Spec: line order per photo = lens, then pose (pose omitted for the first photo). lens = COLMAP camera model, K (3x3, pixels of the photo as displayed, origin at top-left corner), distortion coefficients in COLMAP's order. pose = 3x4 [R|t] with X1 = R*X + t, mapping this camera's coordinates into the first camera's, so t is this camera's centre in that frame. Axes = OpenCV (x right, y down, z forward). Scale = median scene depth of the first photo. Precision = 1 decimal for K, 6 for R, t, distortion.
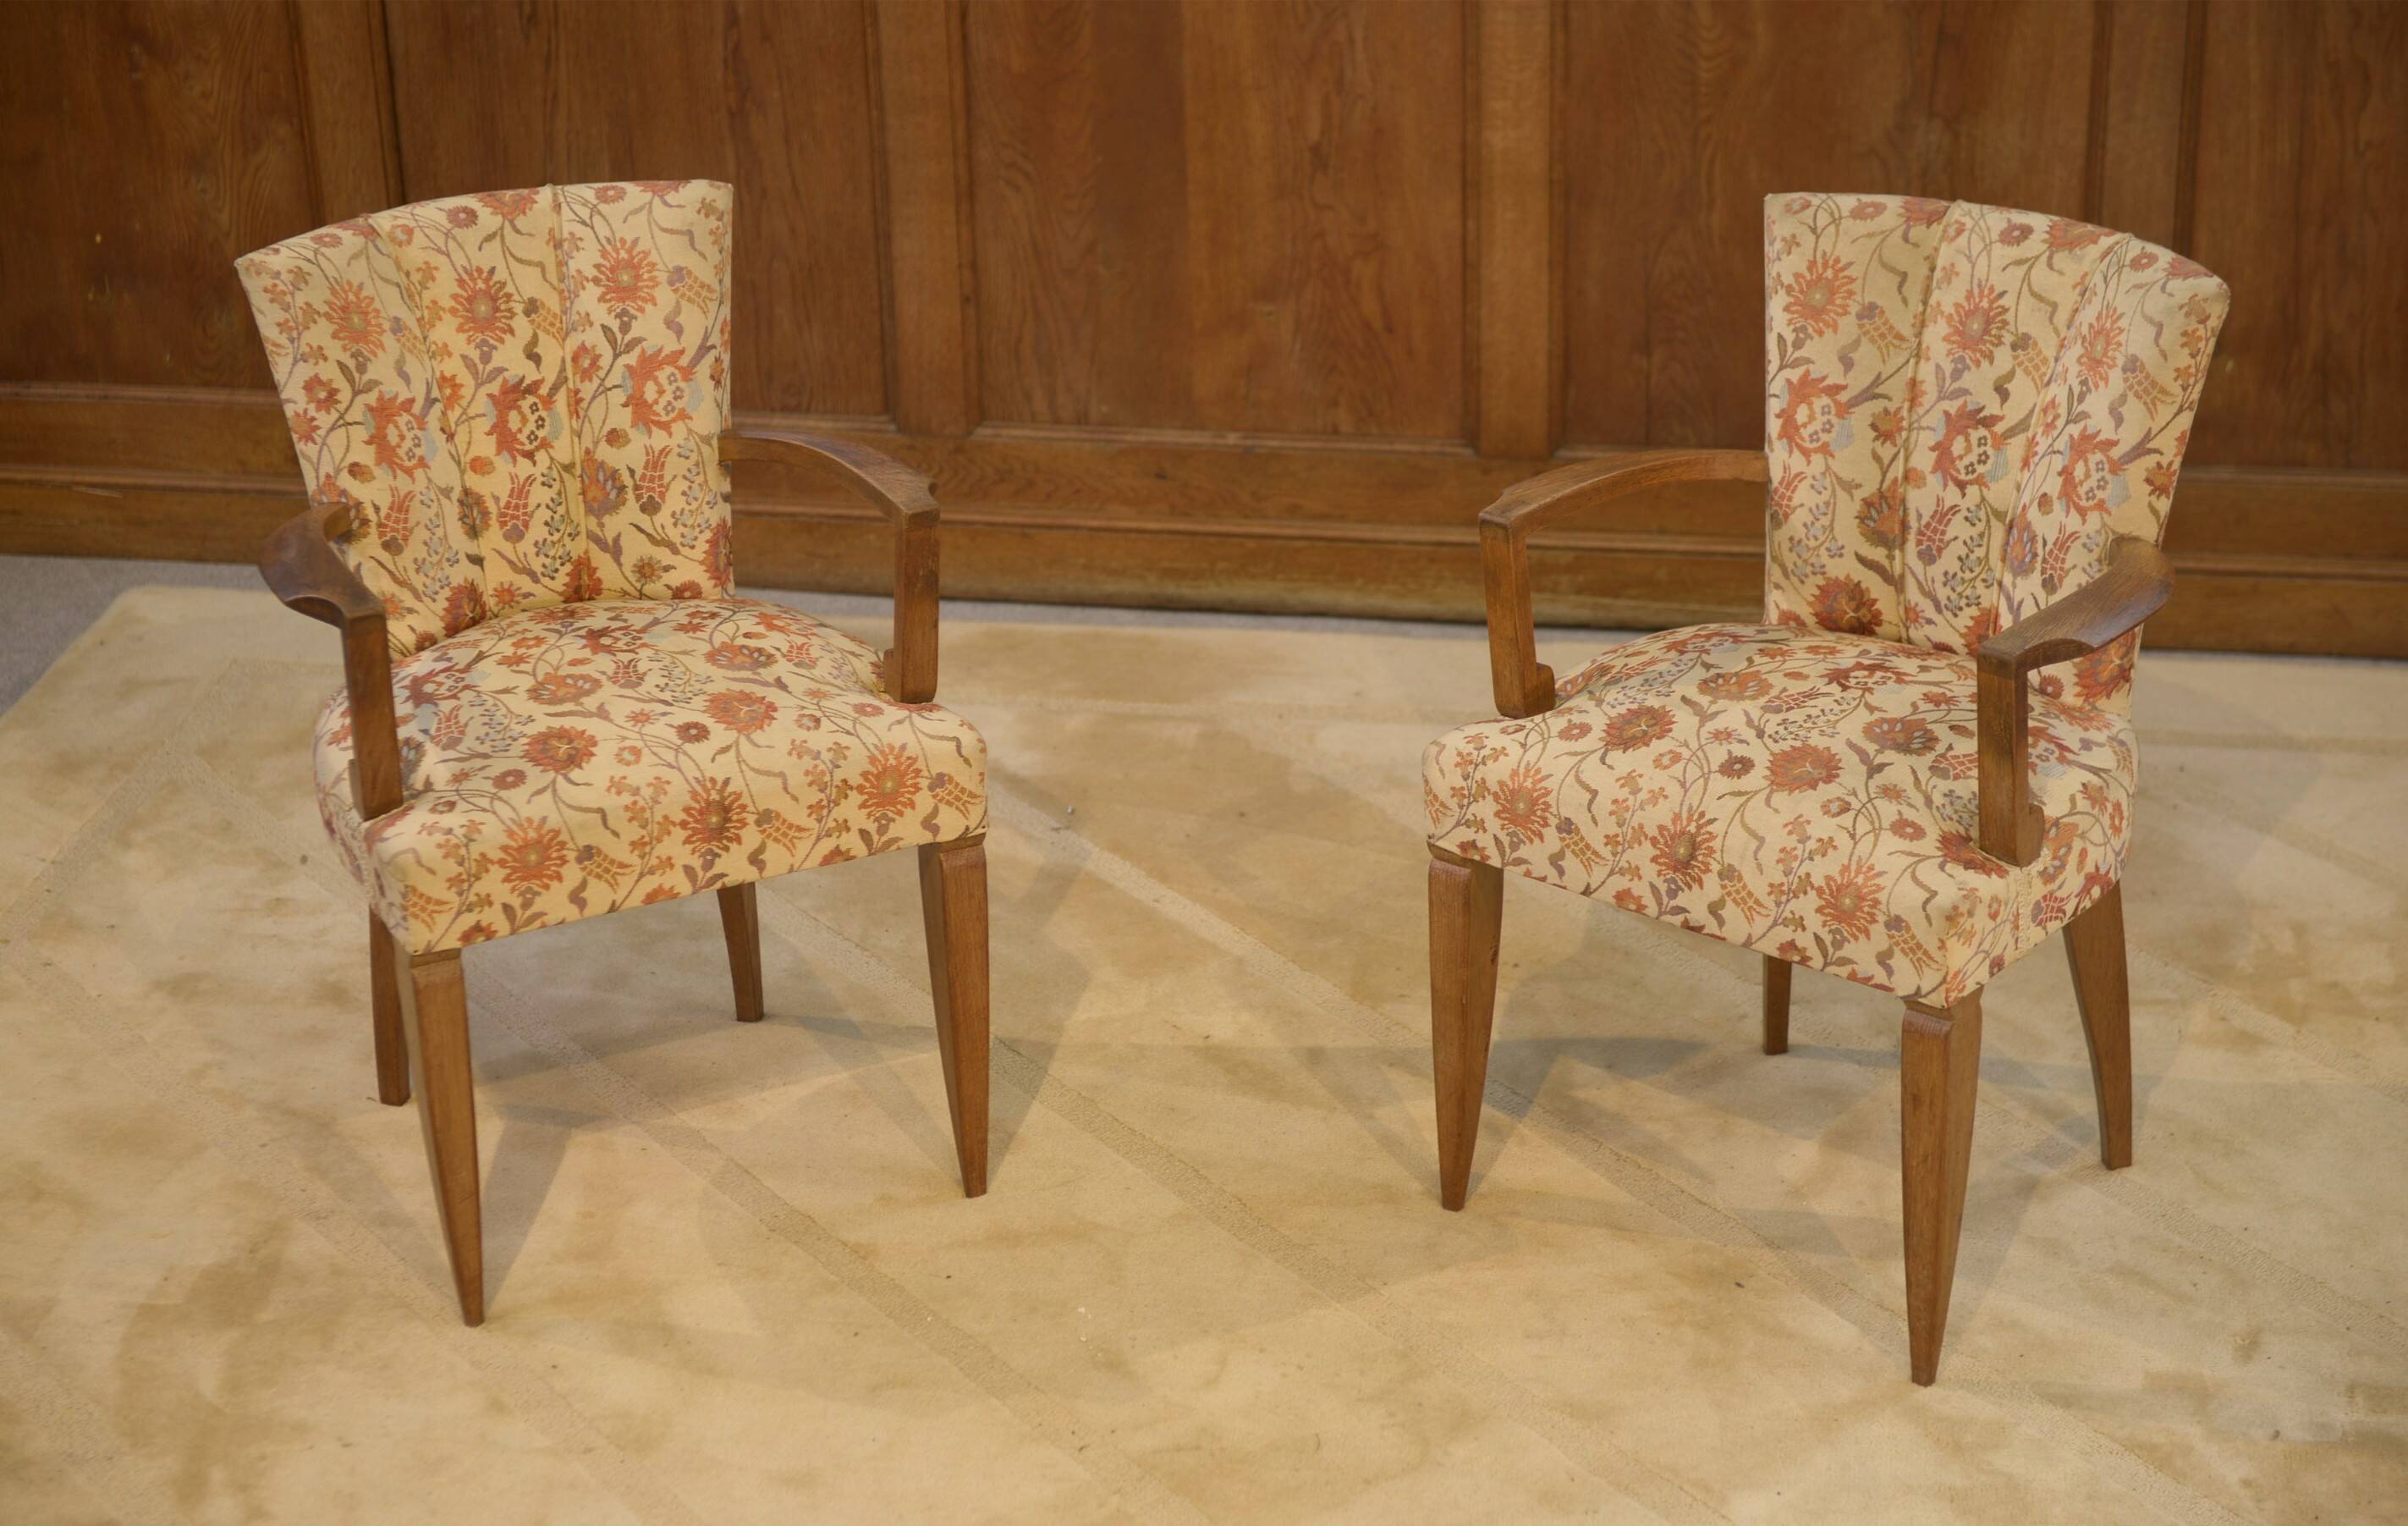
lens RADIAL K [[4775.2, 0, 1170.1], [0, 4775.2, 816.6], [0, 0, 1]] dist [0.115305, 0.000000]
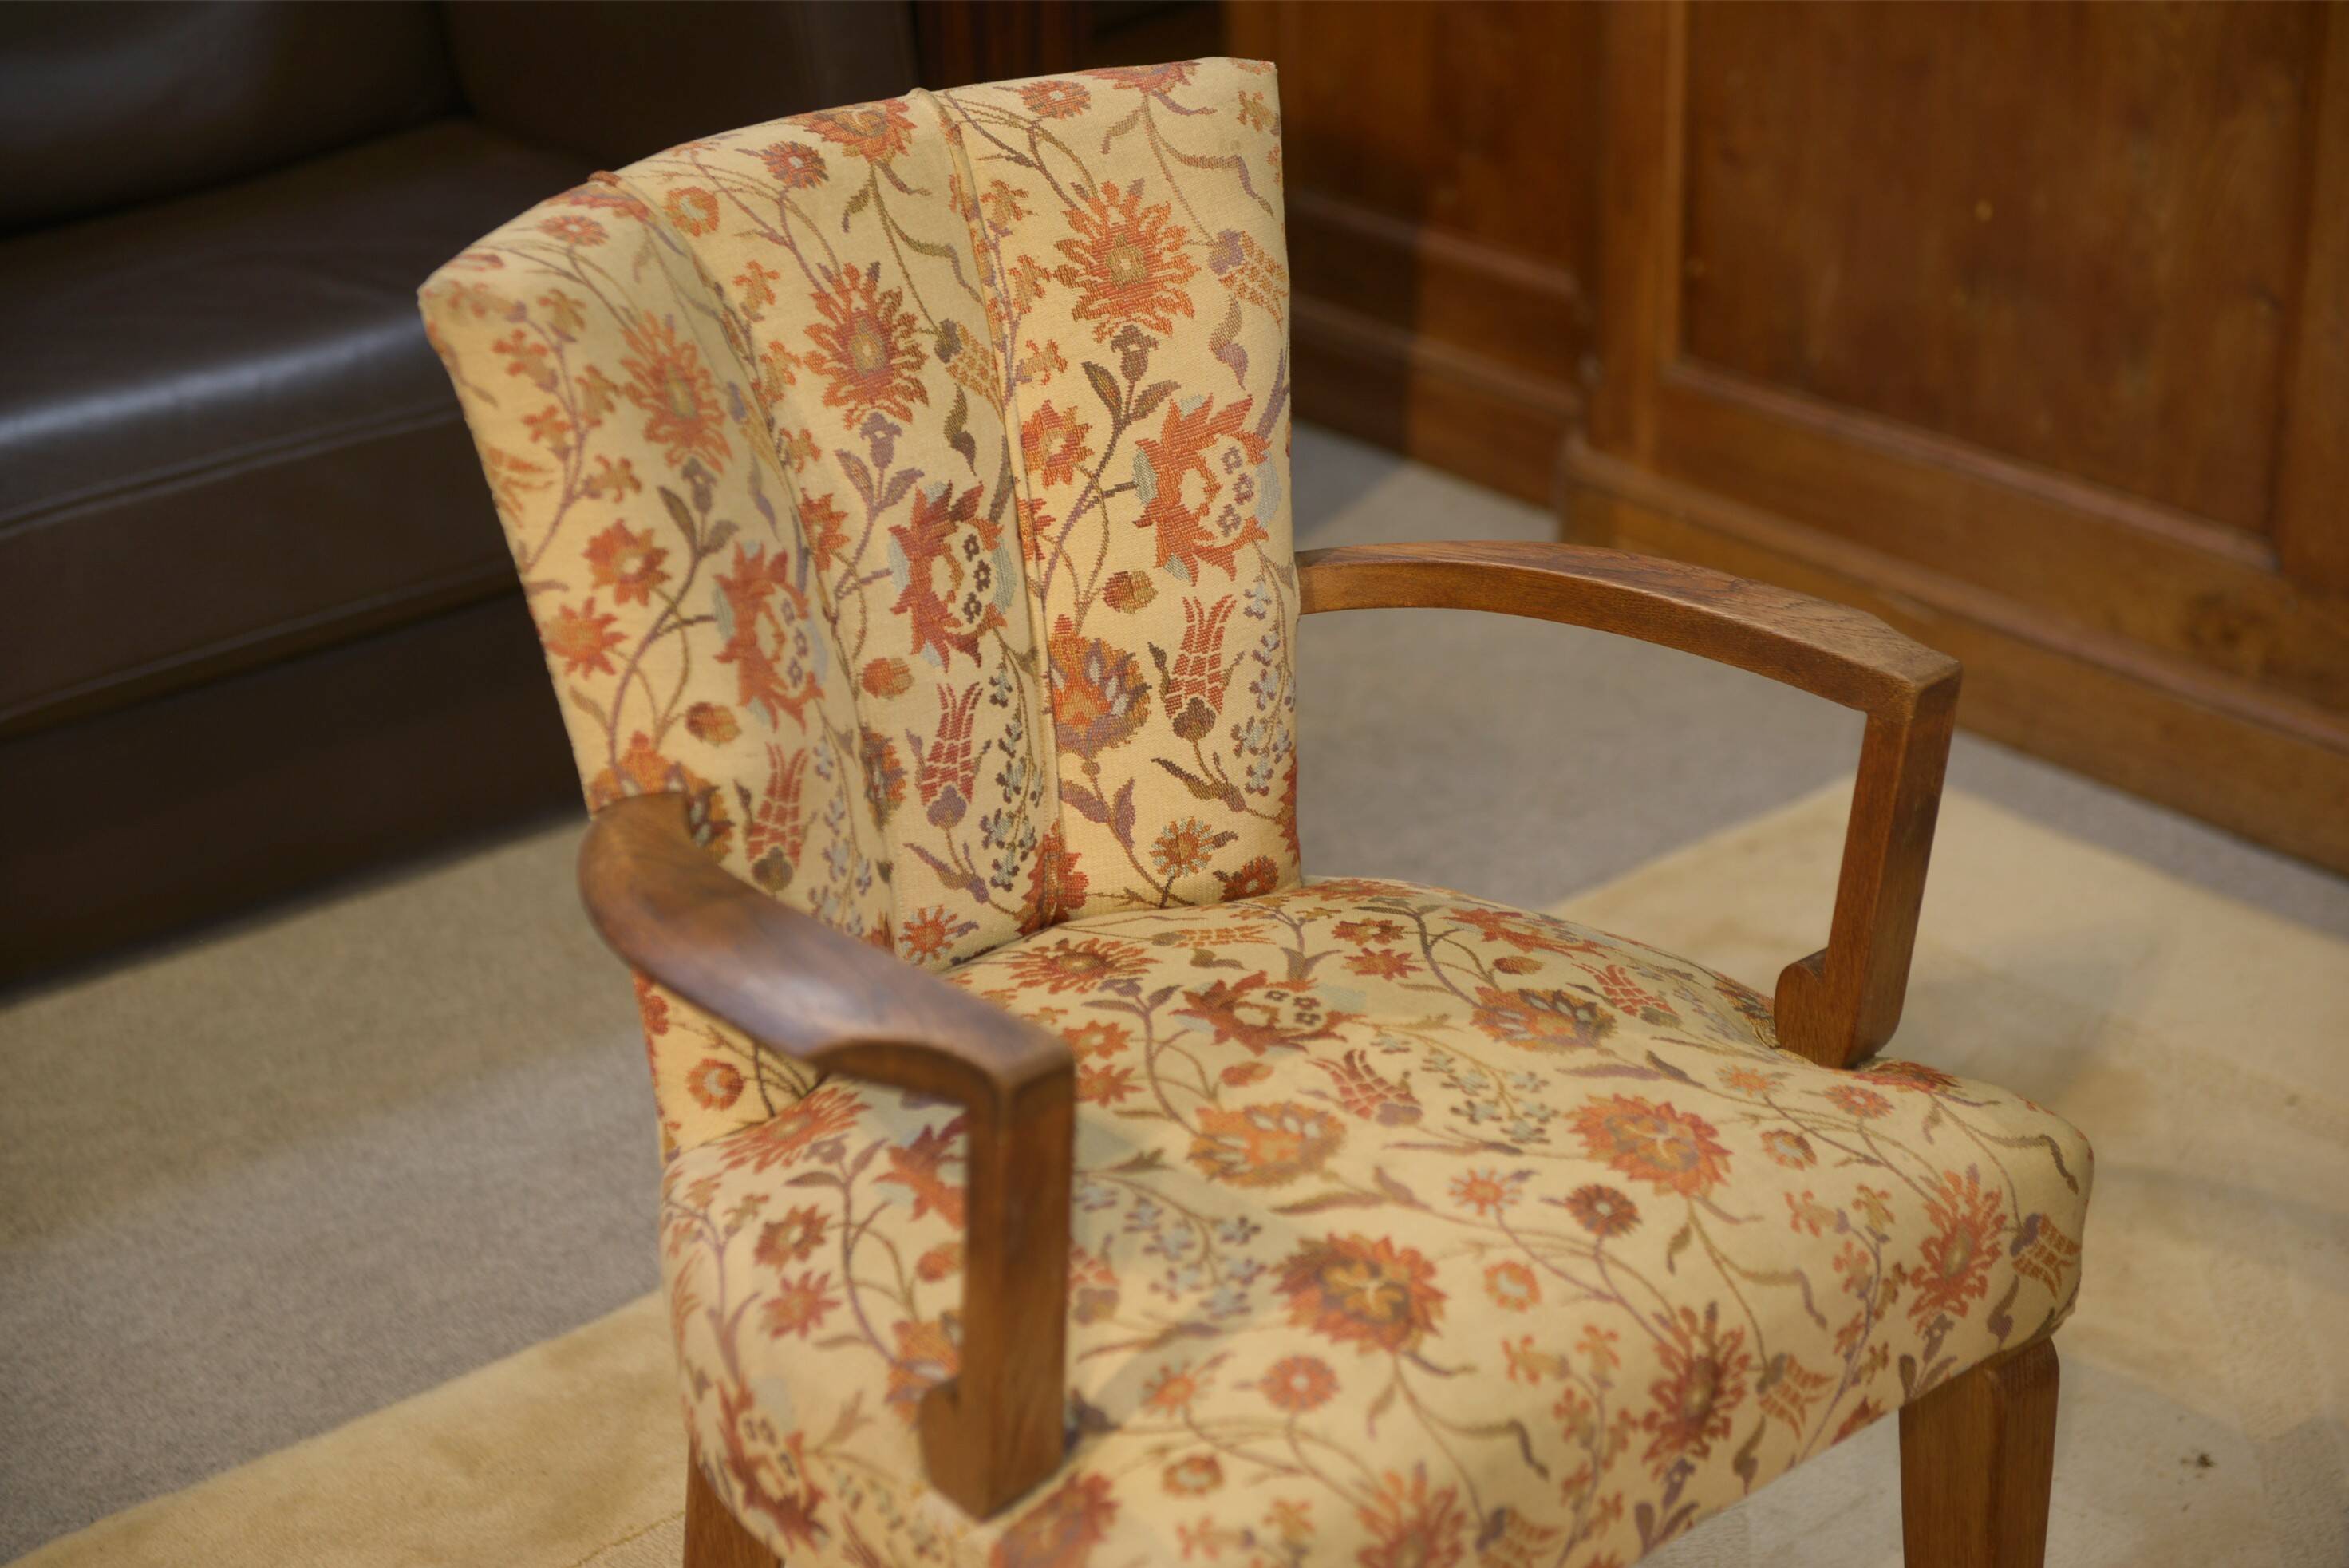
lens RADIAL K [[4480.9, 0, 1178.0], [0, 4480.9, 781.5], [0, 0, 1]] dist [0.106656, 0.000000]
pose [[0.957329, -0.111026, 0.266821, -0.243481], [0.111992, 0.993641, 0.011643, -0.066601], [-0.266417, 0.018736, 0.963676, 0.574364]]
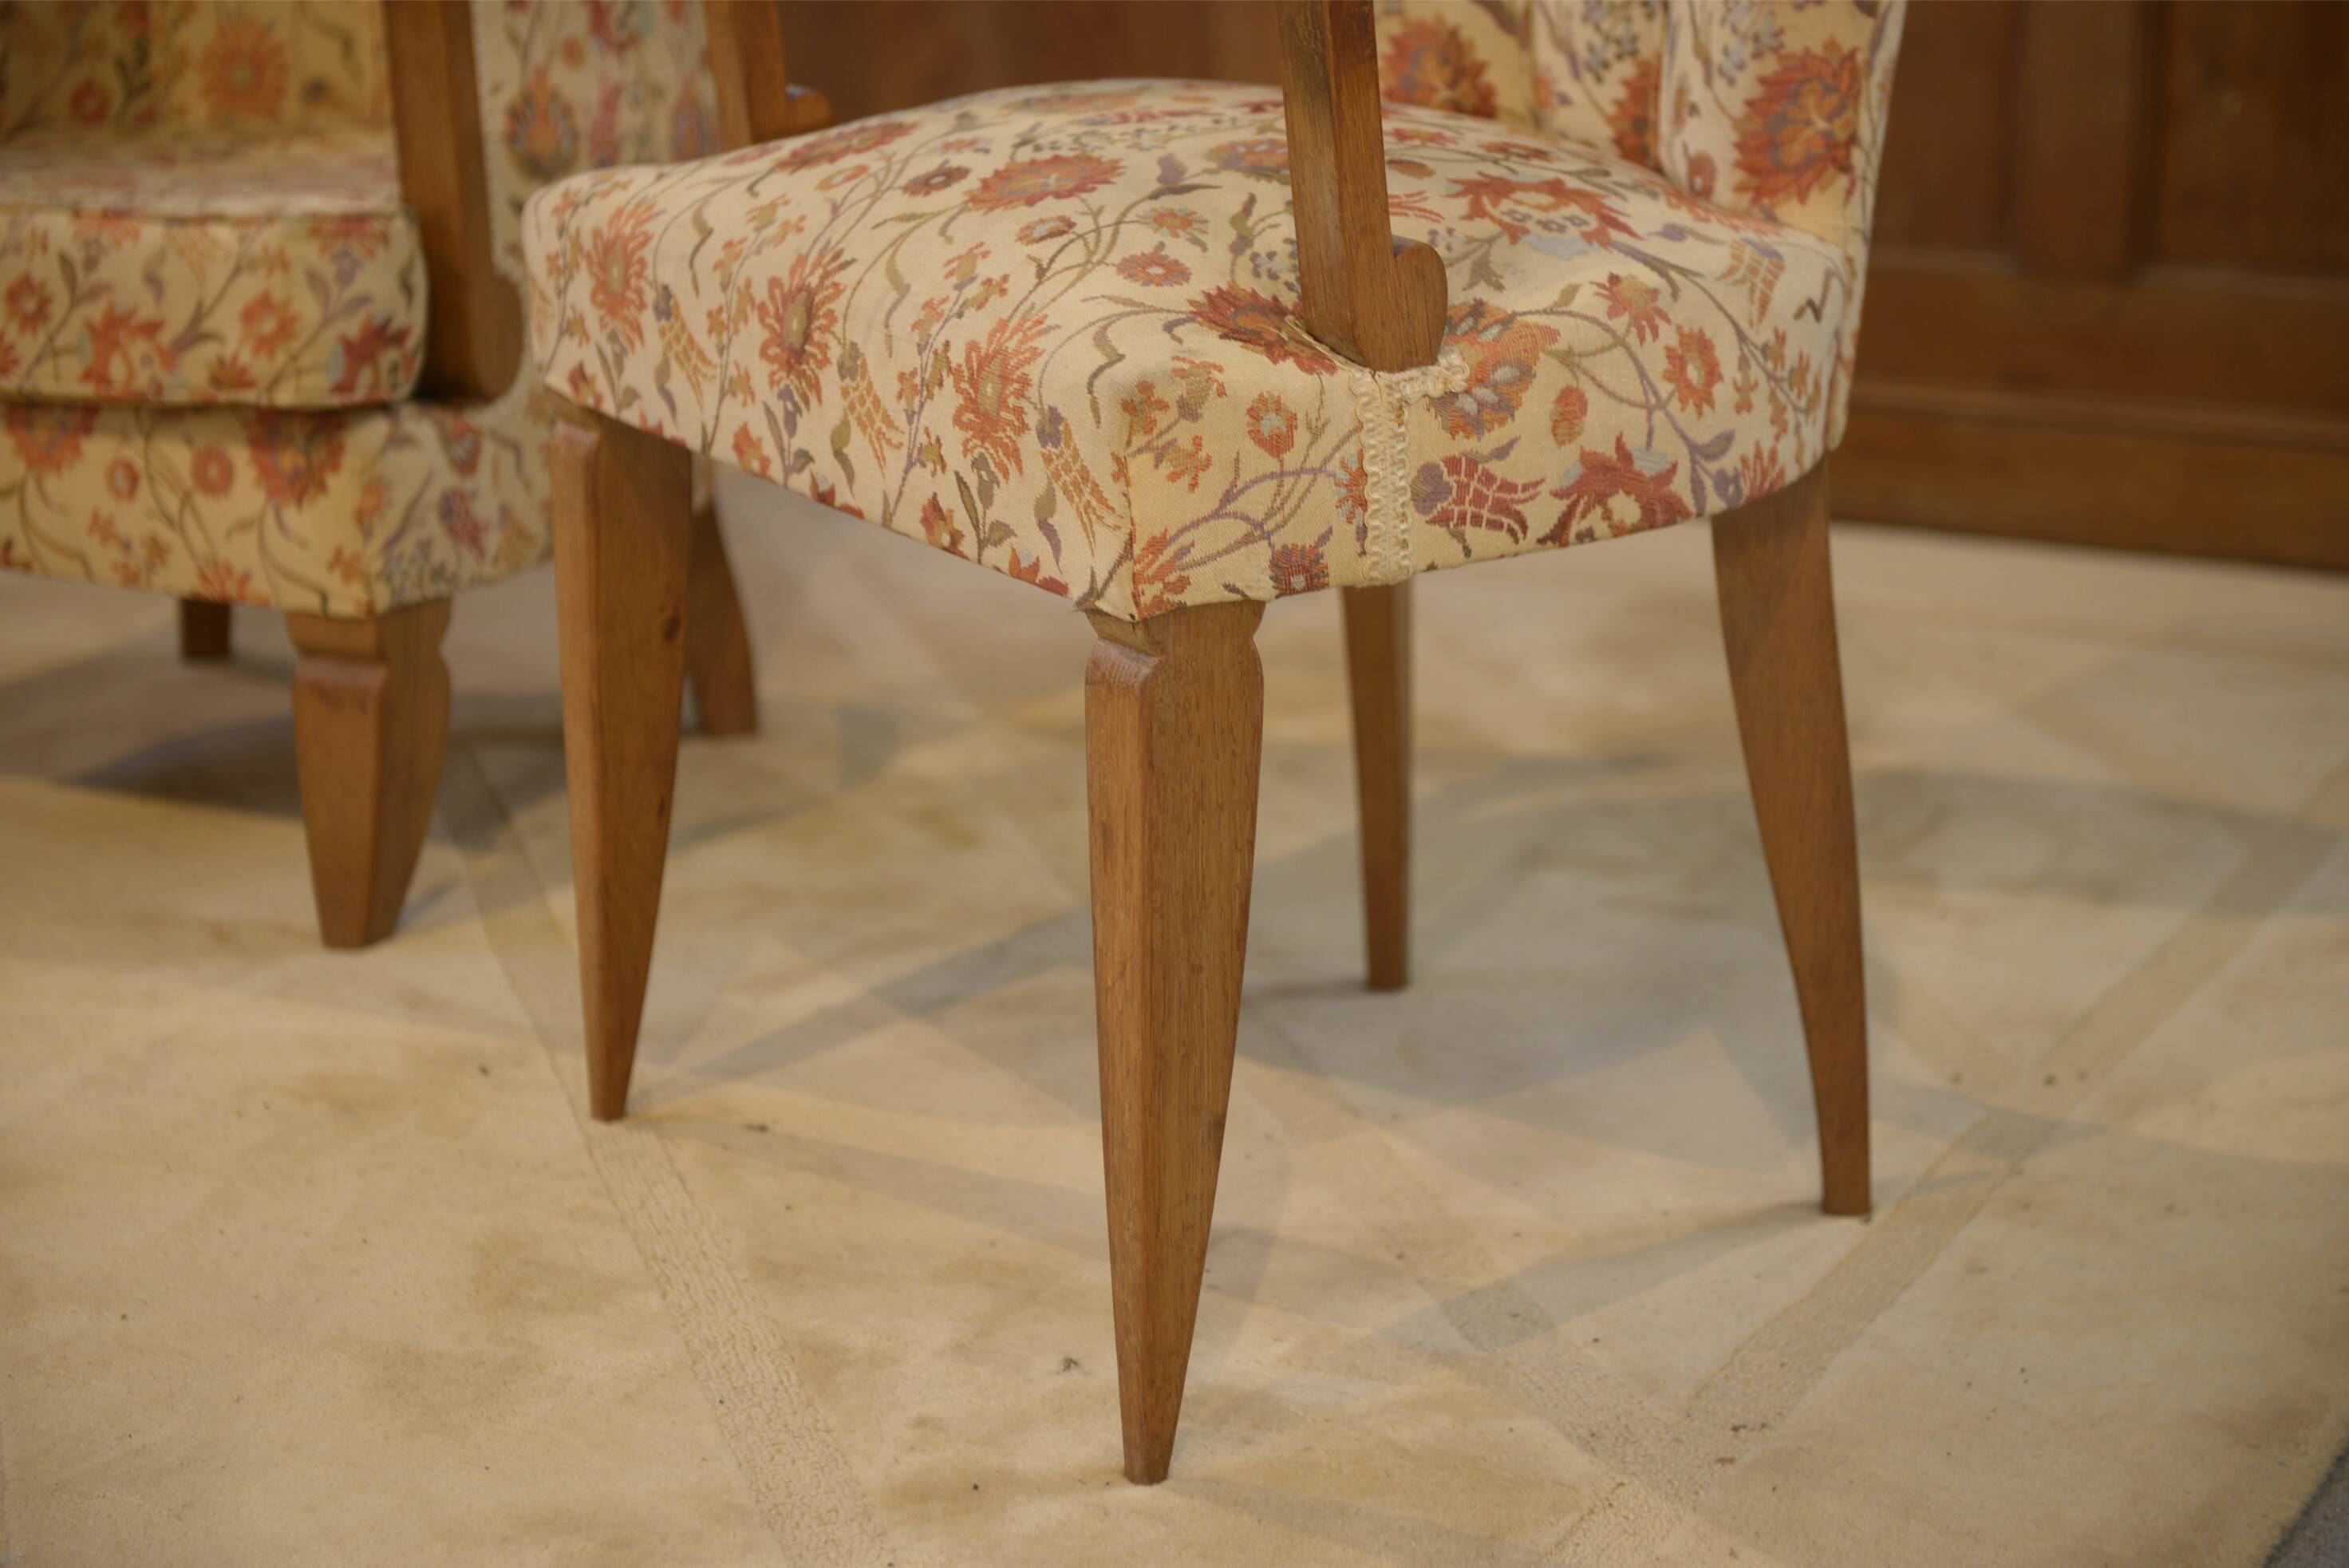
lens RADIAL K [[4480.9, 0, 1184.7], [0, 4480.9, 786.7], [0, 0, 1]] dist [0.106656, 0.000000]
pose [[0.956137, 0.111558, -0.270843, 0.261968], [-0.147639, 0.982136, -0.116666, 0.097189], [0.252990, 0.151536, 0.955528, 0.533113]]
